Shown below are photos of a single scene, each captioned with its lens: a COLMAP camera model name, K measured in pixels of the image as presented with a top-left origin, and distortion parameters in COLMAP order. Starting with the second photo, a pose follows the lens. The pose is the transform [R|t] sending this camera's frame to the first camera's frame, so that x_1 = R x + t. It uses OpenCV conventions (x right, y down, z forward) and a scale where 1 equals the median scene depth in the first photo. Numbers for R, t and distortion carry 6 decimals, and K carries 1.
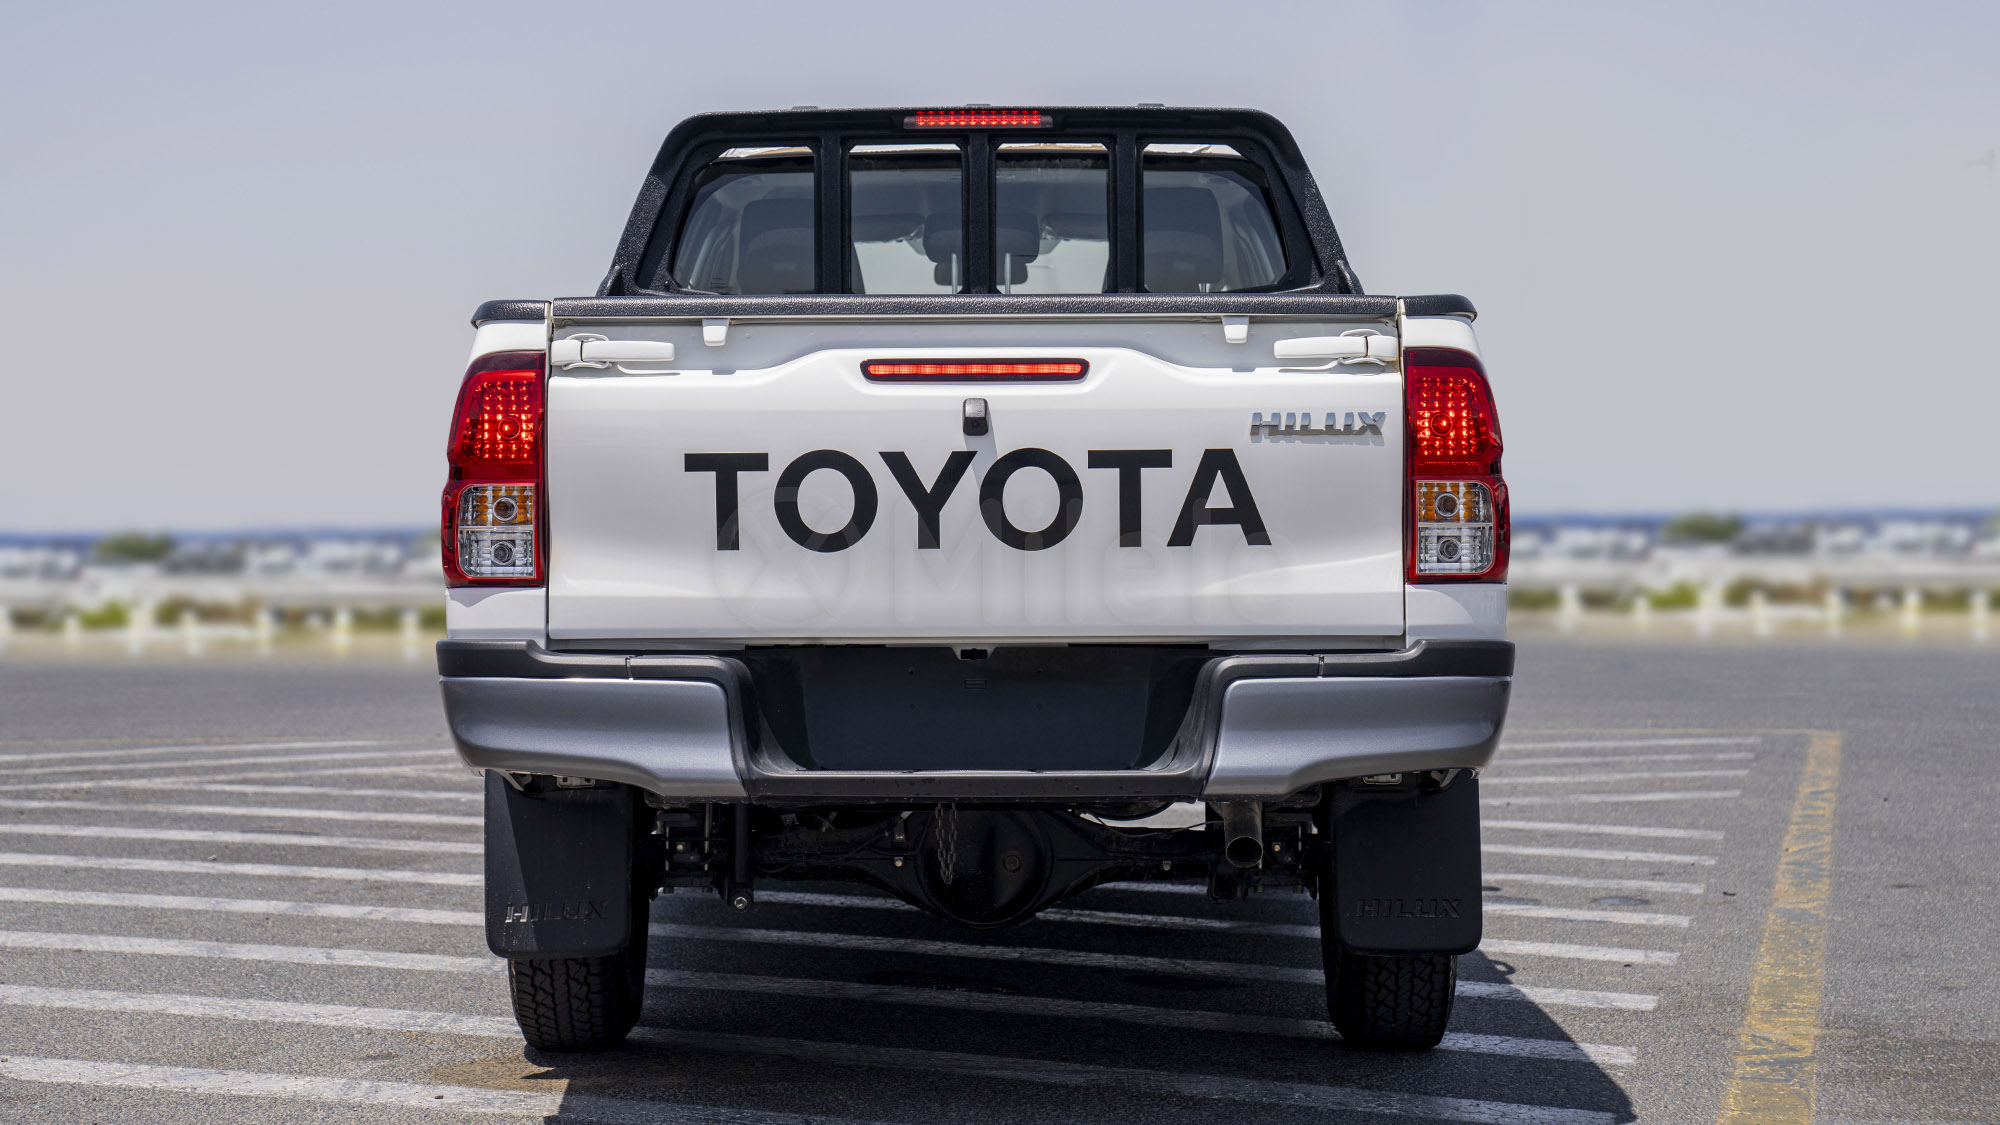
lens RADIAL K [[3895.4, 0, 1001.4], [0, 3895.4, 434.0], [0, 0, 1]] dist [0.263861, -0.099093]
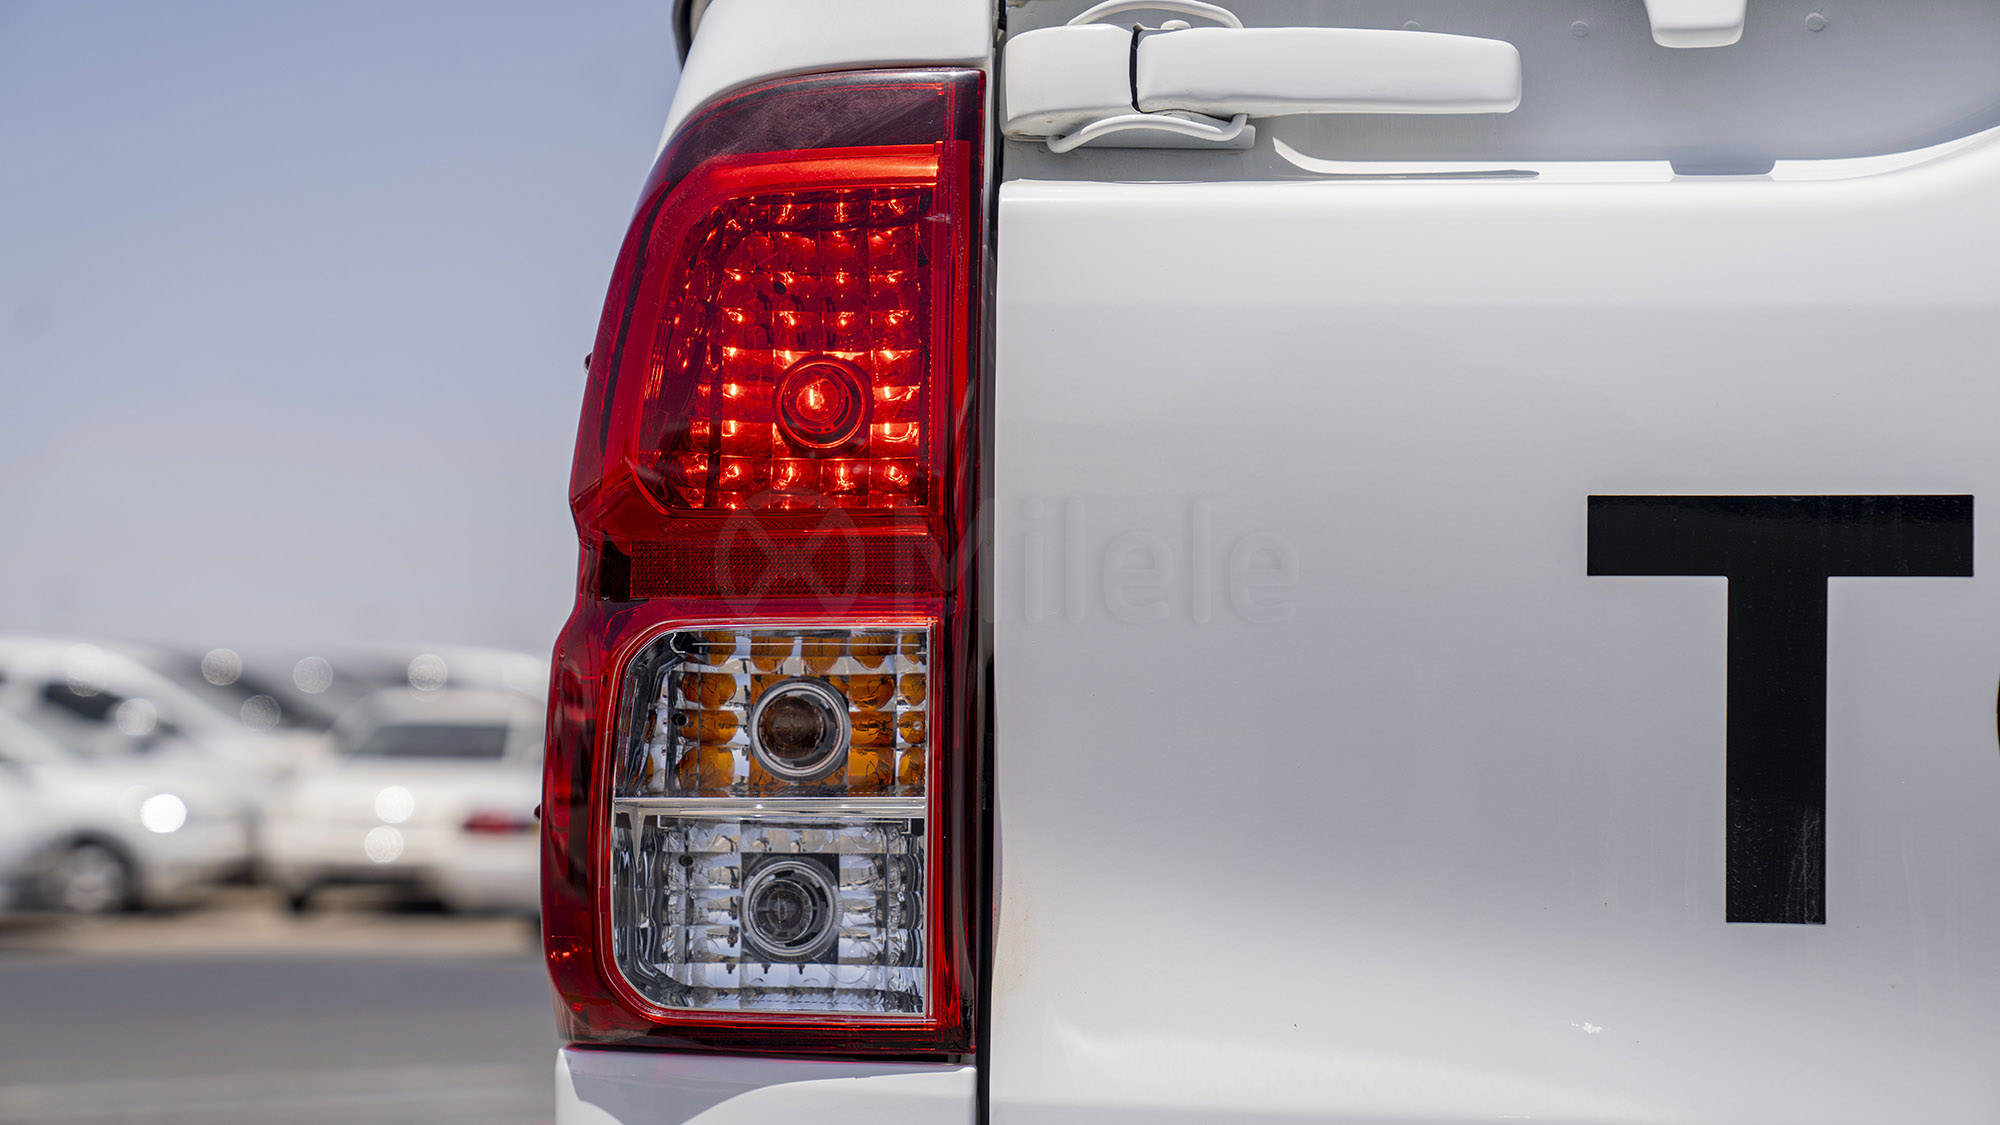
lens RADIAL K [[3770.7, 0, 1000.0], [0, 3770.7, 562.5], [0, 0, 1]] dist [0.373641, 0.030207]
pose [[0.999185, 0.012116, -0.038513, -0.105857], [-0.013693, 0.999068, -0.040925, 0.018369], [0.037982, 0.041419, 0.998420, 0.766247]]
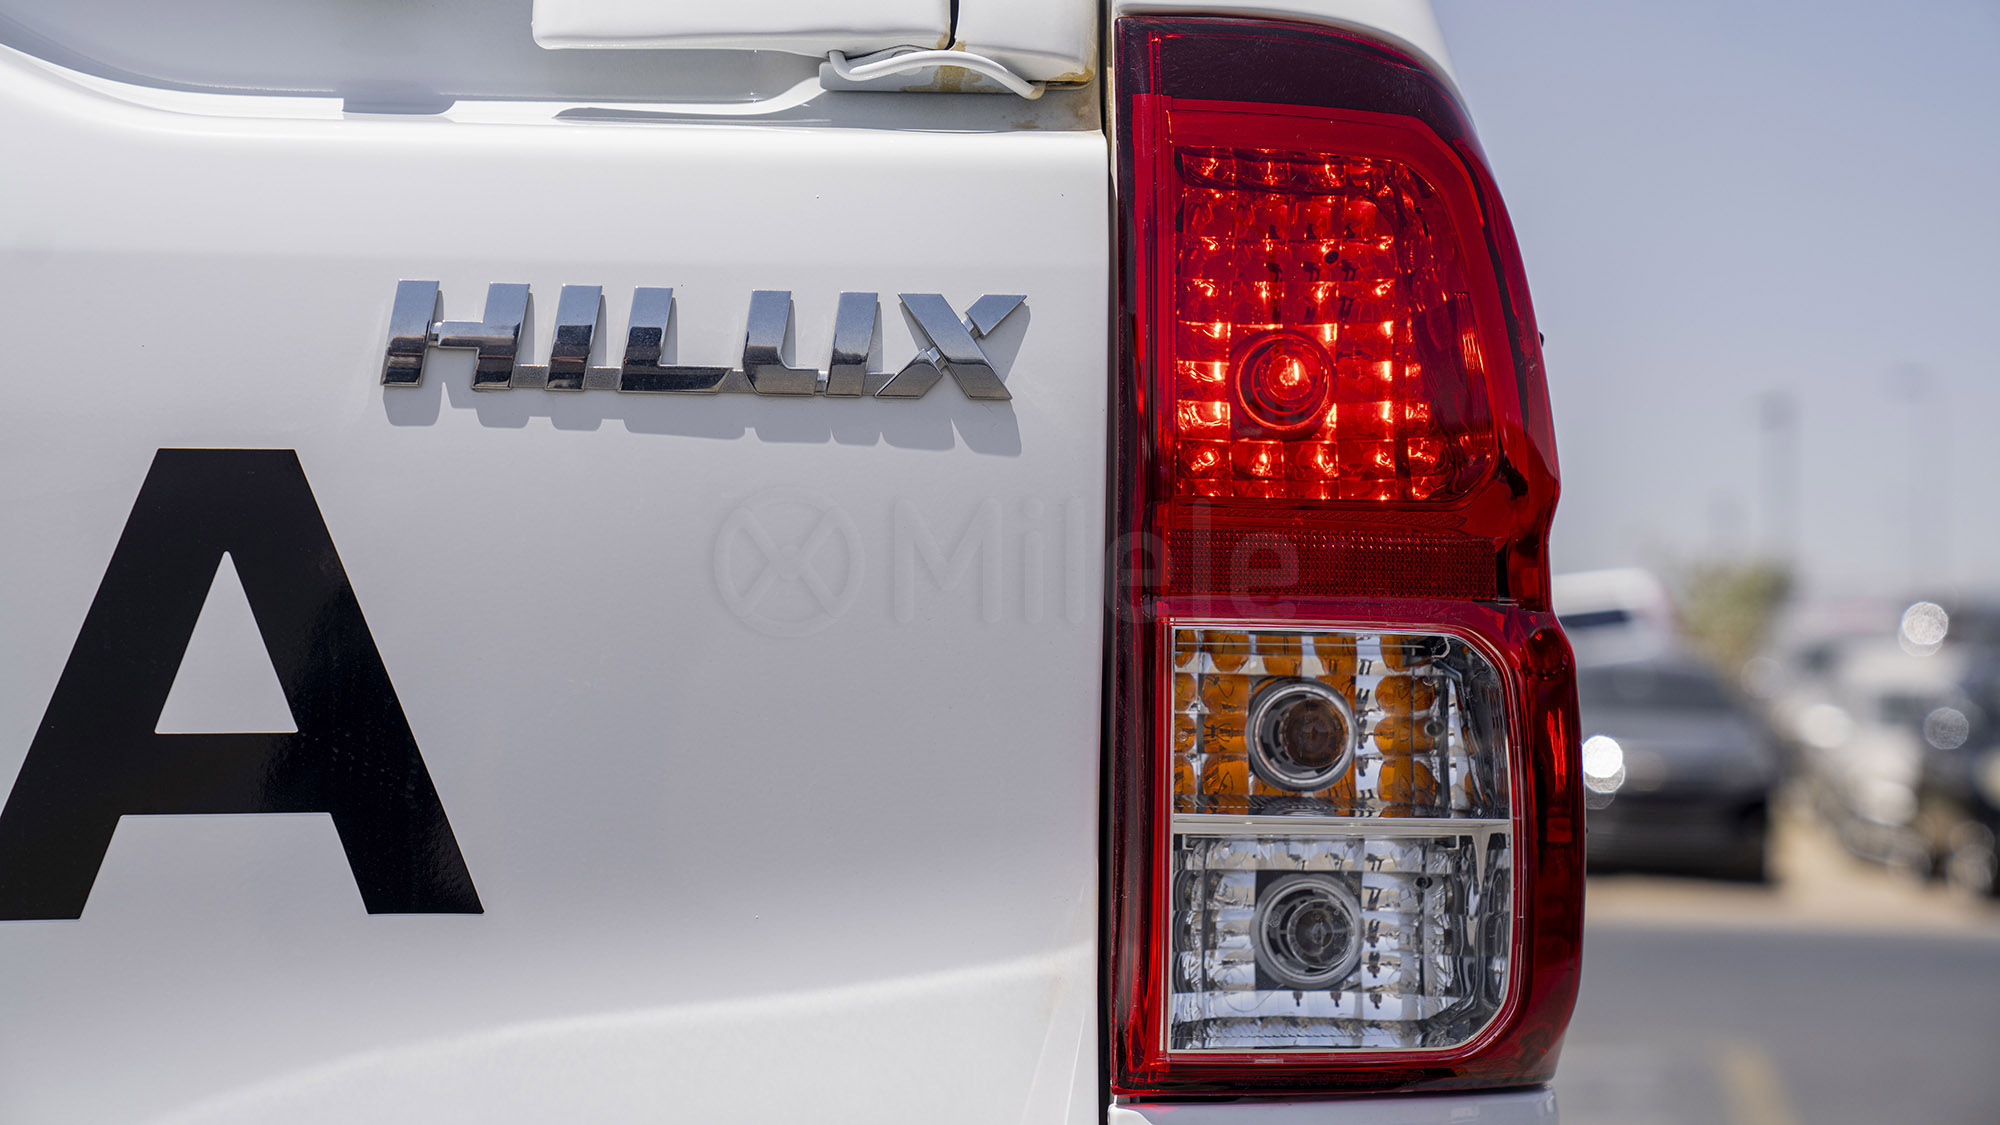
lens RADIAL K [[3770.7, 0, 1000.0], [0, 3770.7, 562.5], [0, 0, 1]] dist [0.373641, 0.030207]
pose [[0.998789, 0.017596, 0.045936, 0.086607], [-0.016078, 0.999319, -0.033207, 0.015750], [-0.046489, 0.032428, 0.998392, 0.784775]]
